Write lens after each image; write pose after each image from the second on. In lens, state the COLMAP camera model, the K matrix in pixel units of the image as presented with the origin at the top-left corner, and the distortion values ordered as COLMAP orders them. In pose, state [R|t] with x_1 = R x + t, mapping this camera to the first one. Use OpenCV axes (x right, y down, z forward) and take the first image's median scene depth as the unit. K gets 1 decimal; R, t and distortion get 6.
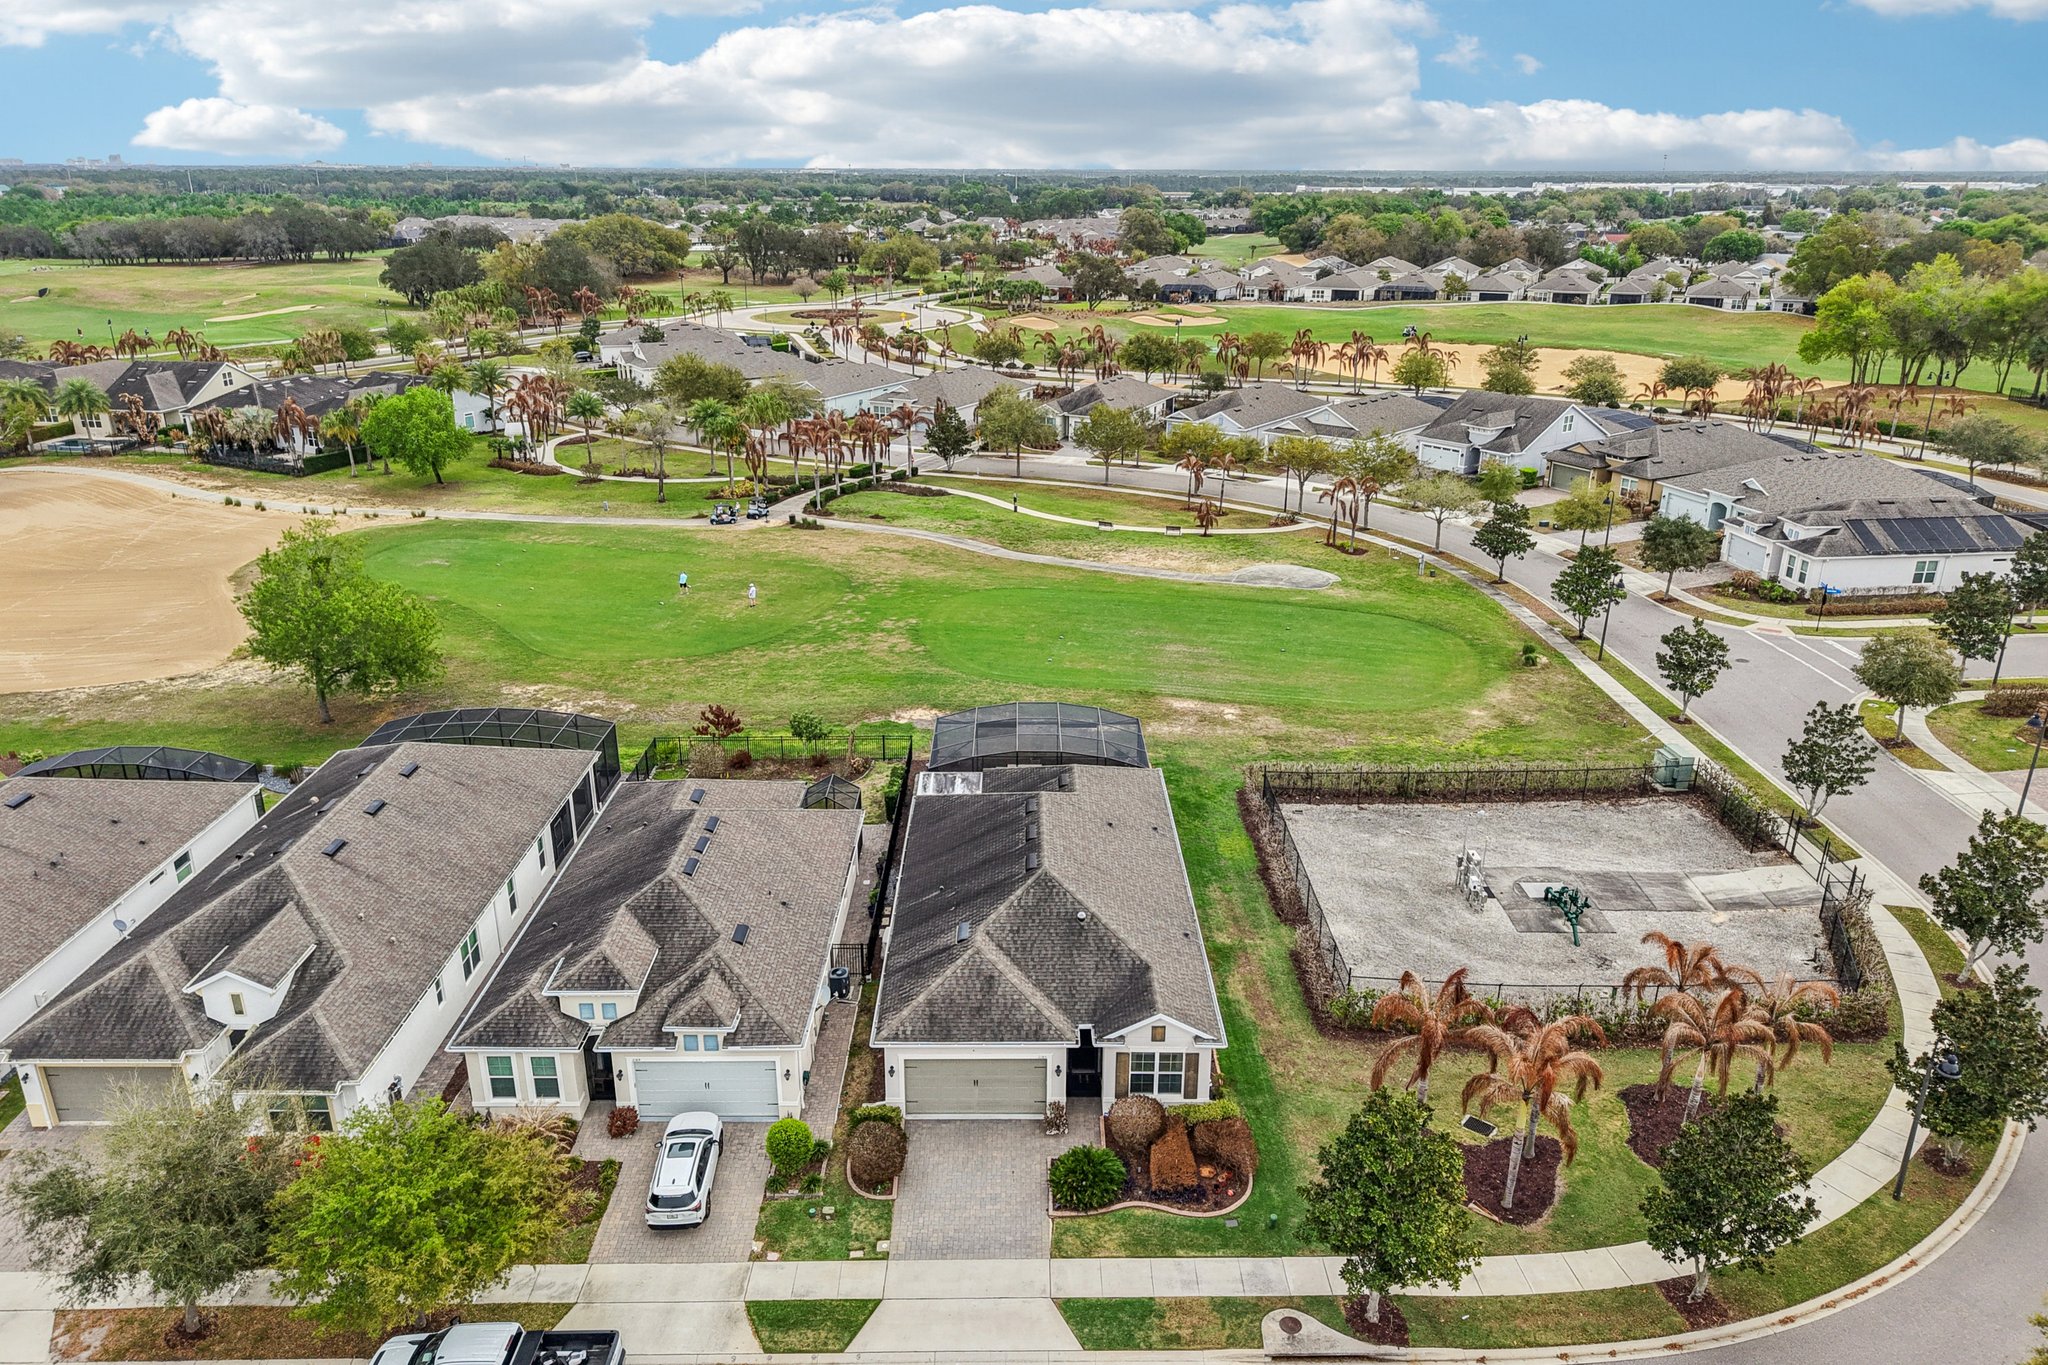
lens RADIAL K [[1360.7, 0, 1021.5], [0, 1360.7, 735.2], [0, 0, 1]] dist [0.069195, -0.083918]
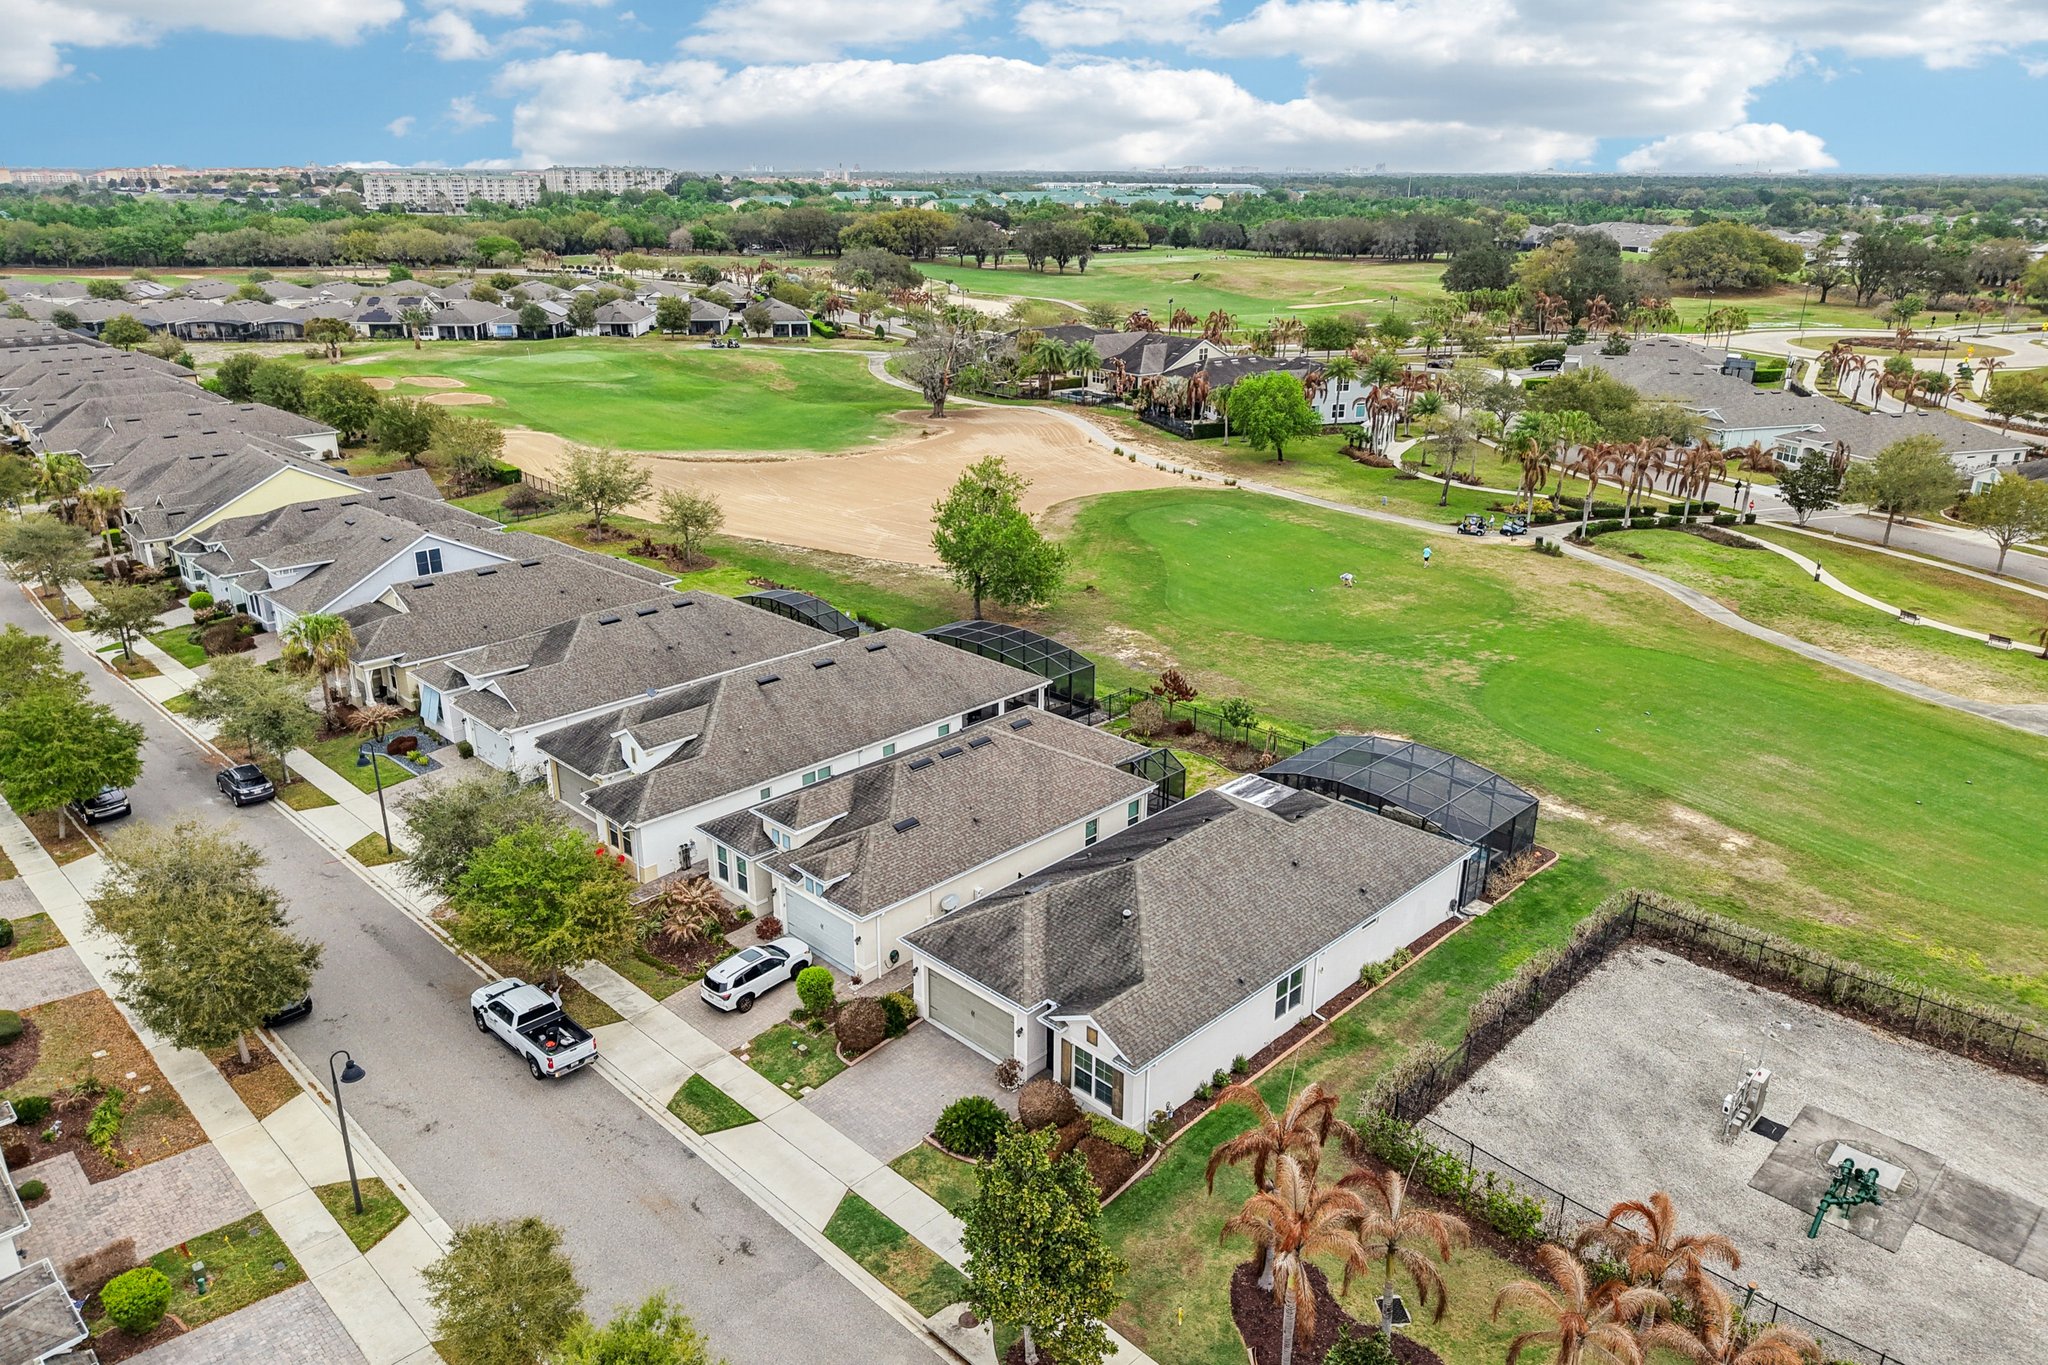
lens RADIAL K [[1360.7, 0, 1021.5], [0, 1360.7, 735.2], [0, 0, 1]] dist [0.069195, -0.083918]
pose [[0.713229, 0.269529, -0.647039, 0.292530], [-0.272389, 0.957137, 0.098449, -0.034071], [0.645840, 0.106030, 0.756075, 0.086004]]
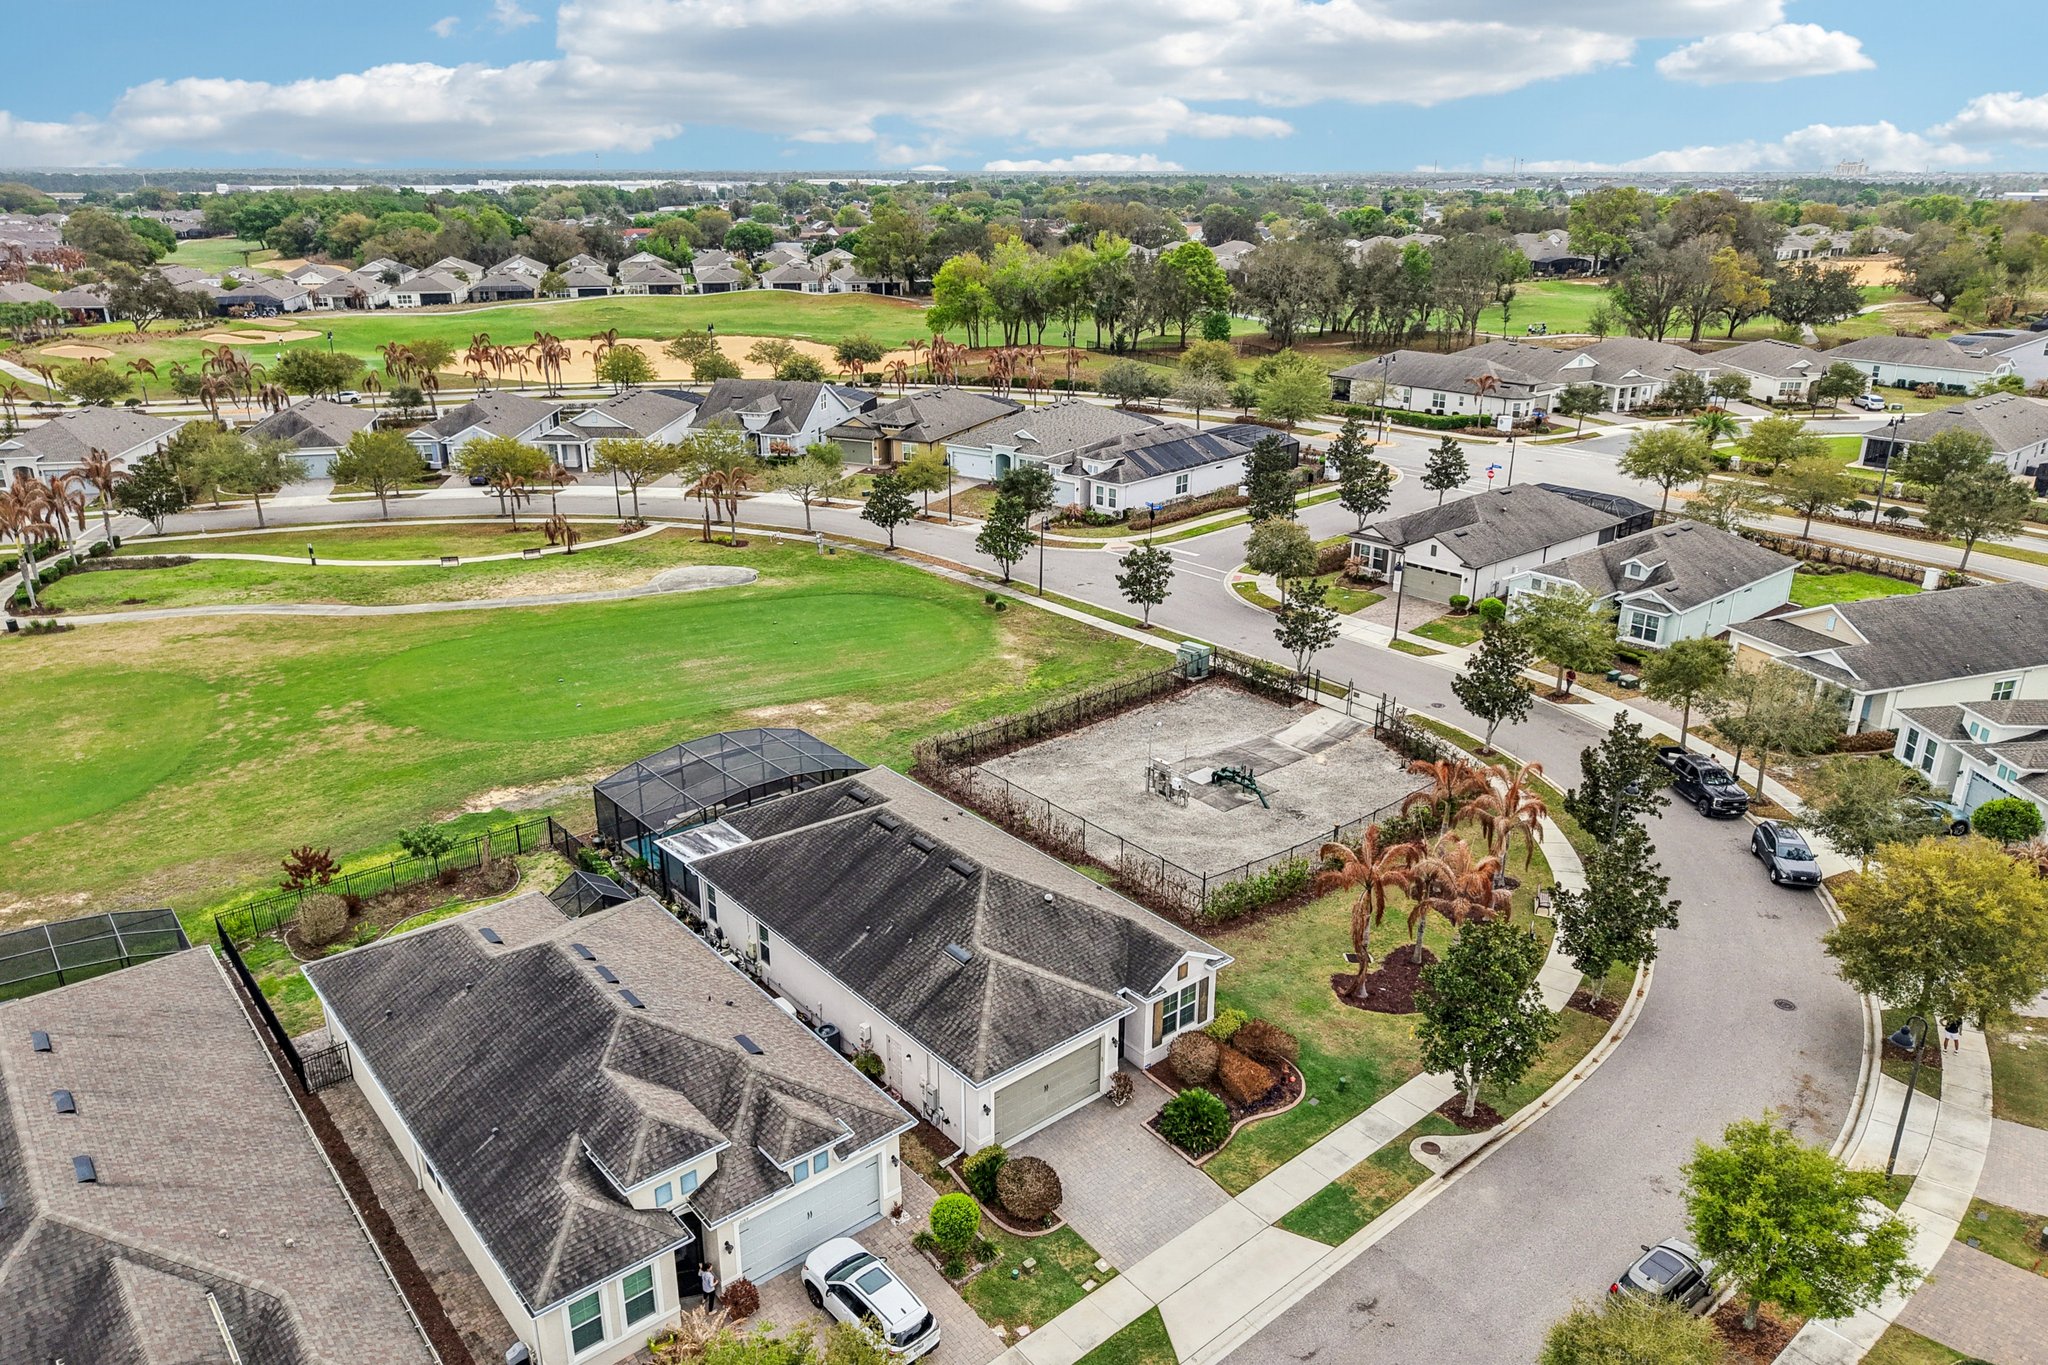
lens RADIAL K [[1360.7, 0, 1021.5], [0, 1360.7, 735.2], [0, 0, 1]] dist [0.069195, -0.083918]
pose [[0.769674, -0.245800, 0.589223, -0.260567], [0.245231, 0.965938, 0.082615, -0.035091], [-0.589460, 0.080909, 0.803735, 0.093170]]
